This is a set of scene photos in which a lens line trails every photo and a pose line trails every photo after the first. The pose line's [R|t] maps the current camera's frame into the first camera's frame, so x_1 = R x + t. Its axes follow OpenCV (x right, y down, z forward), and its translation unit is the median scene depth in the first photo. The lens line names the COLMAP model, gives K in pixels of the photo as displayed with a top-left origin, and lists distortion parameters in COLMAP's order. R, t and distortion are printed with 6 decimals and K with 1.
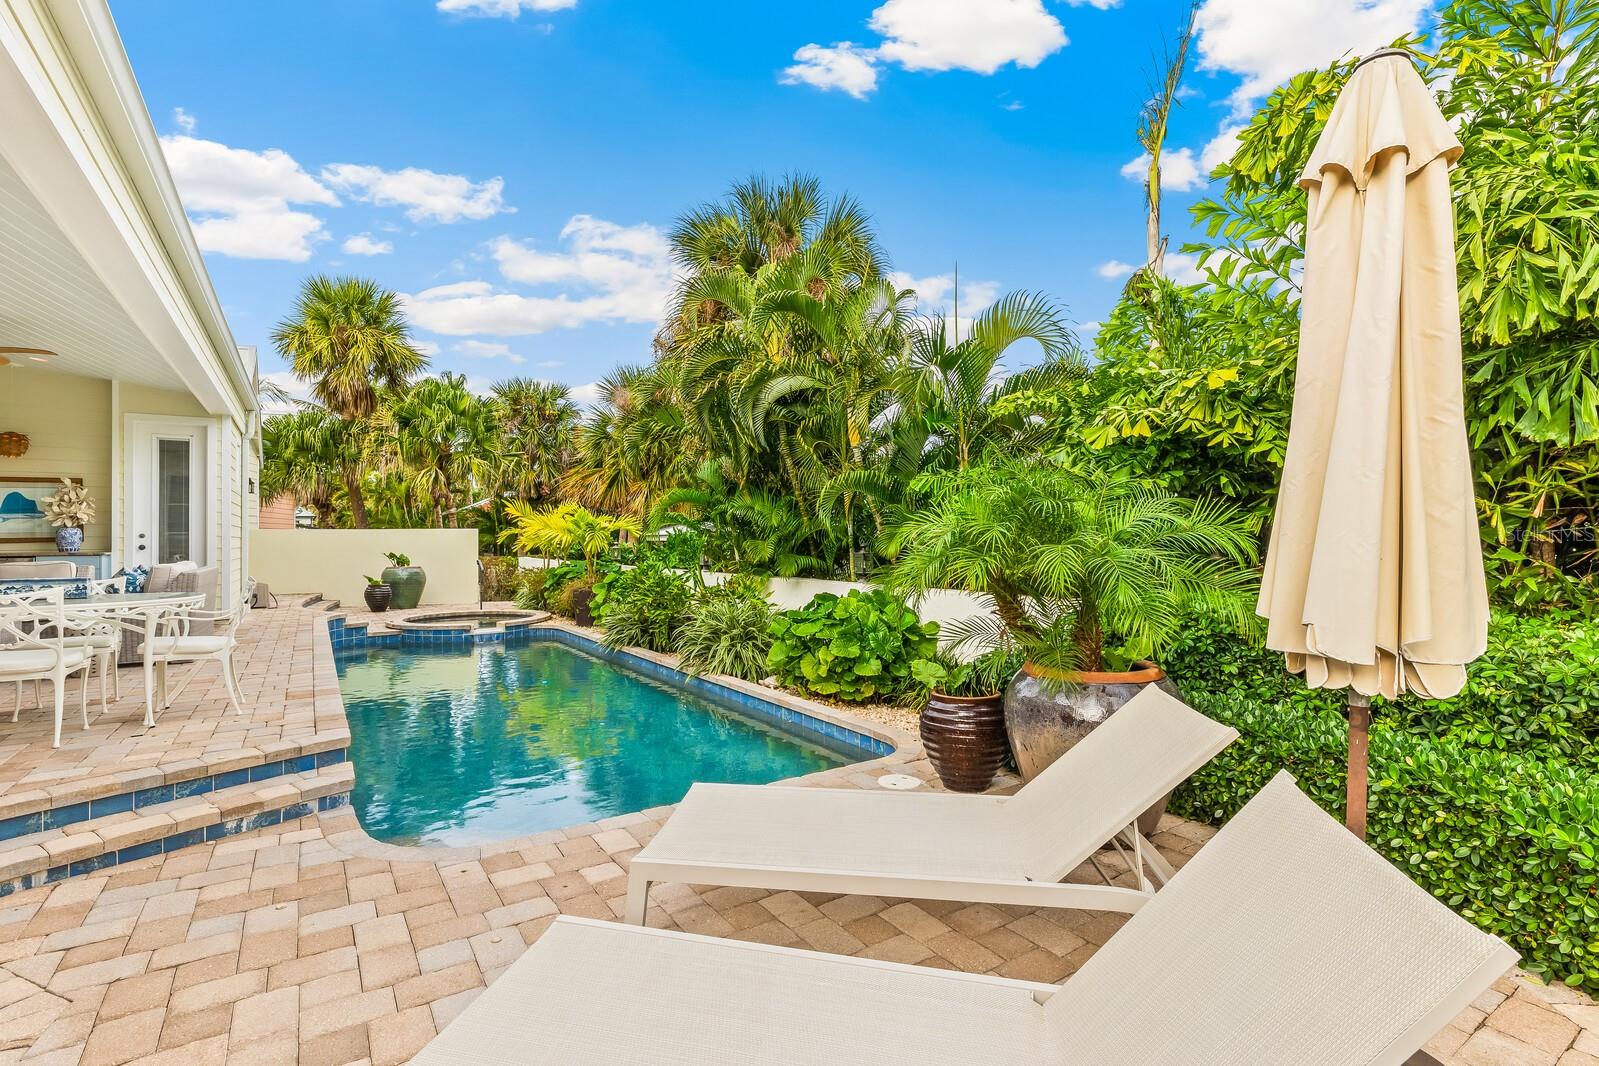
lens RADIAL K [[743.3, 0, 797.9], [0, 743.3, 535.2], [0, 0, 1]] dist [-0.005693, 0.001286]
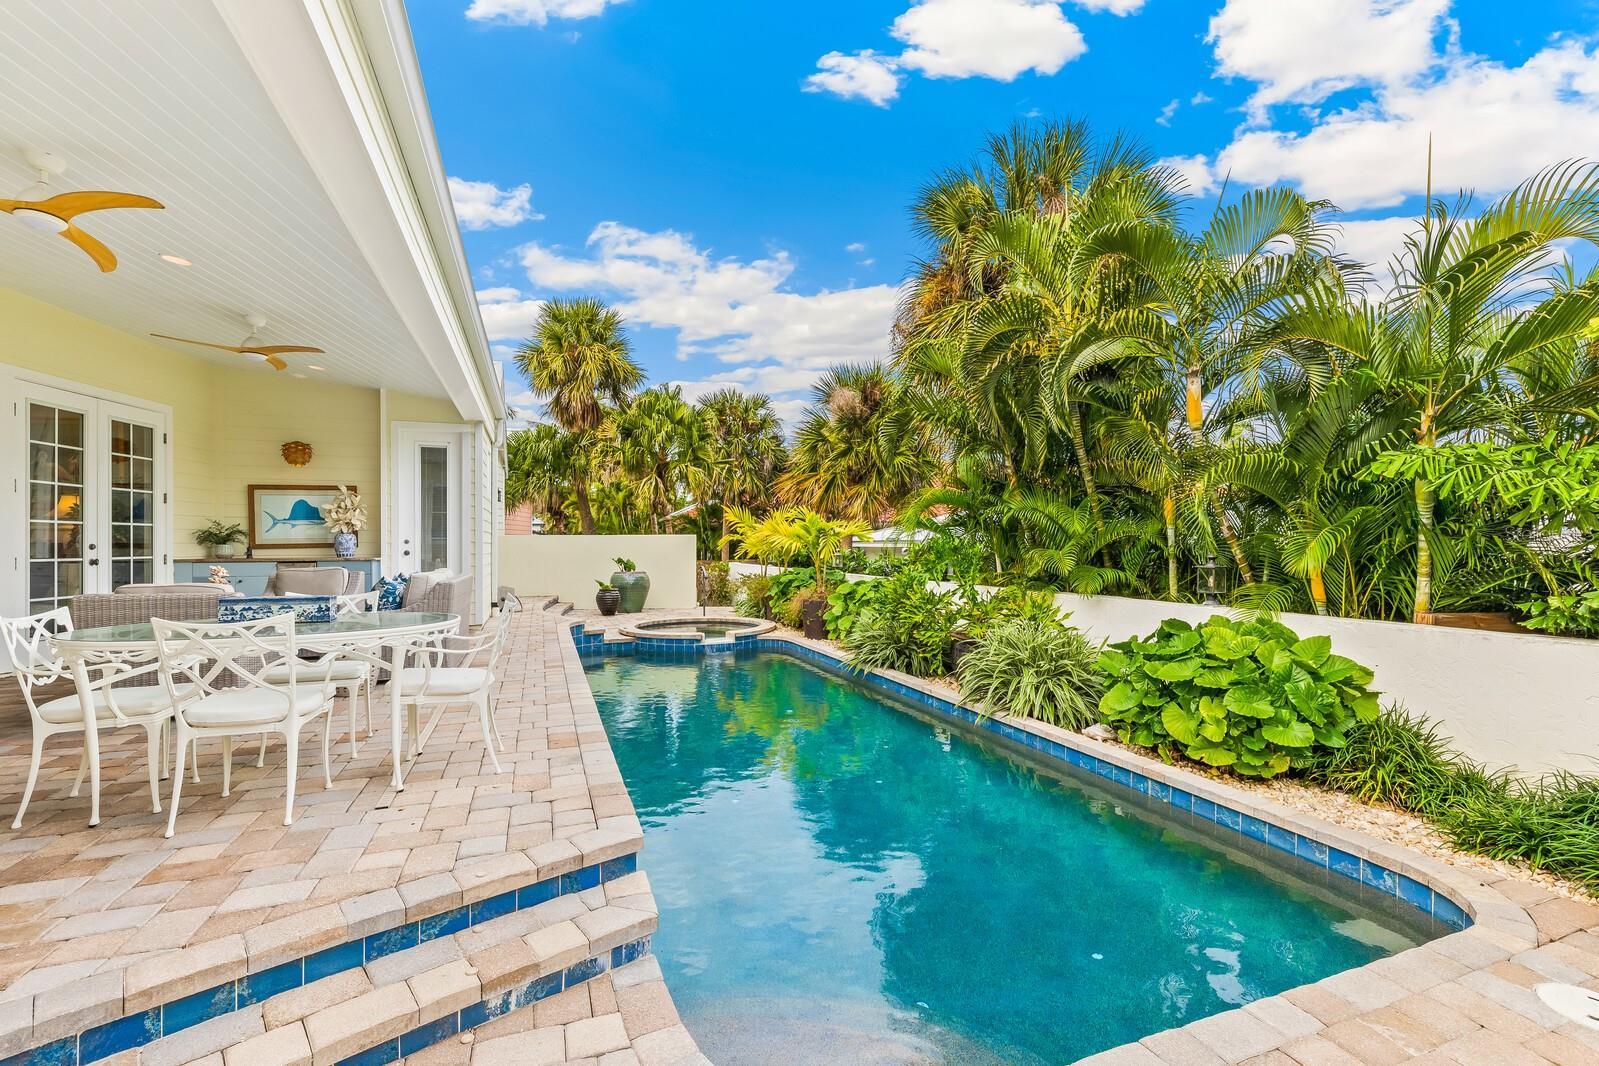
lens RADIAL K [[694.3, 0, 801.1], [0, 694.3, 543.9], [0, 0, 1]] dist [0.000313, -0.000816]
pose [[0.976032, 0.002813, -0.217610, -0.152729], [-0.001862, 0.999988, 0.004573, -0.001488], [0.217620, -0.004058, 0.976025, 0.191666]]
